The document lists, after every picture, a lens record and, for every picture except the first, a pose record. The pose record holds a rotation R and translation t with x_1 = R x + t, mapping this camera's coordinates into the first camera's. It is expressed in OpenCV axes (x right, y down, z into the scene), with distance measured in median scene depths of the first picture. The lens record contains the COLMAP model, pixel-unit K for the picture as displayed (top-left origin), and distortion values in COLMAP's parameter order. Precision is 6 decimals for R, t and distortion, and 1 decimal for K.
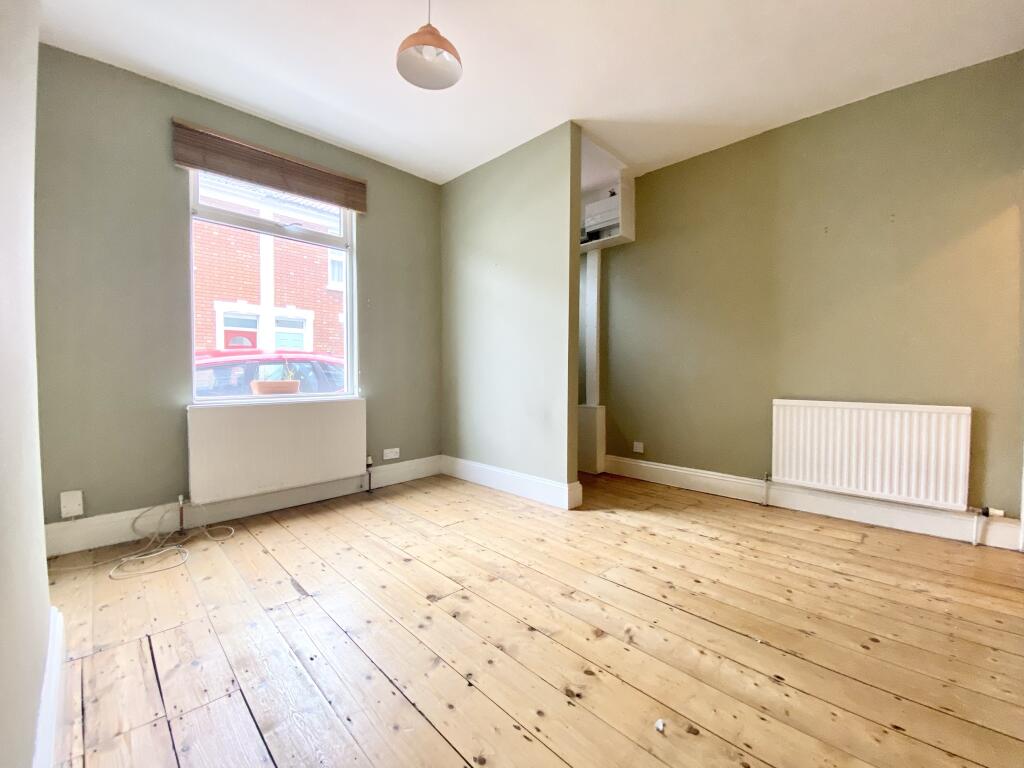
lens RADIAL K [[418.5, 0, 512.0], [0, 418.5, 384.0], [0, 0, 1]] dist [0.031168, -0.024628]
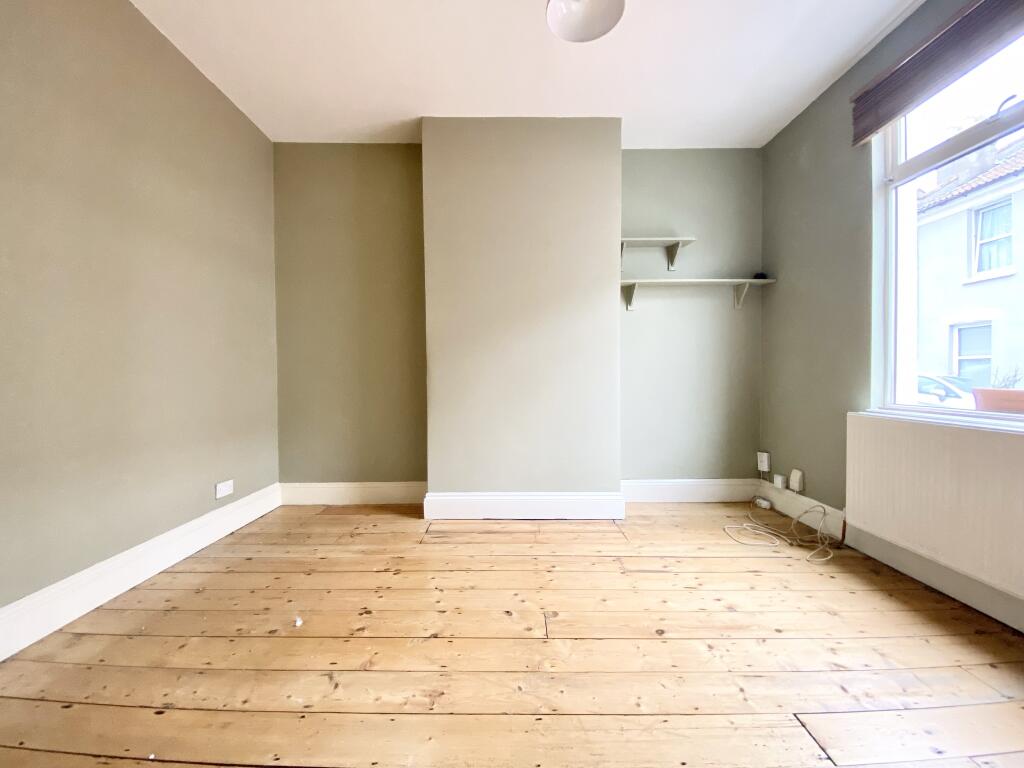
lens RADIAL K [[423.8, 0, 506.7], [0, 423.8, 375.6], [0, 0, 1]] dist [0.034860, -0.026098]
pose [[-0.709727, 0.004099, -0.704465, 0.389868], [-0.017416, 0.999575, 0.023363, -0.031215], [0.704262, 0.028850, -0.709354, 1.125337]]
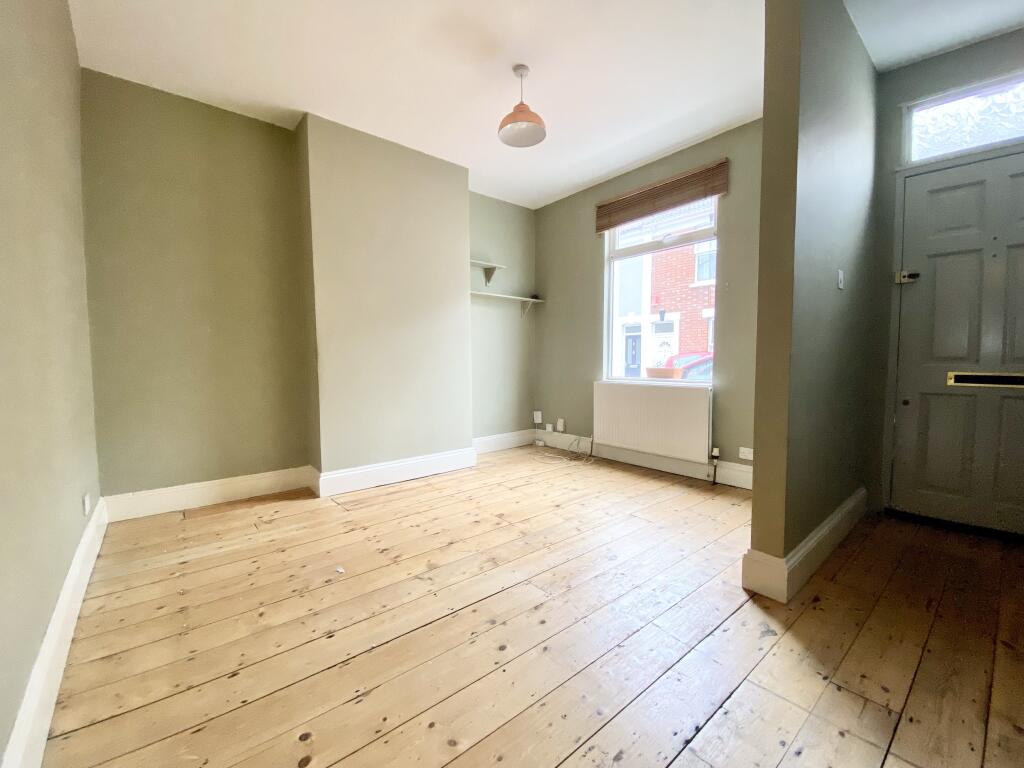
lens RADIAL K [[418.5, 0, 512.0], [0, 418.5, 384.0], [0, 0, 1]] dist [0.031168, -0.024628]
pose [[-0.086453, 0.058592, -0.994531, 0.876723], [-0.025326, 0.997817, 0.060987, -0.029128], [0.995934, 0.030460, -0.084780, 0.815572]]
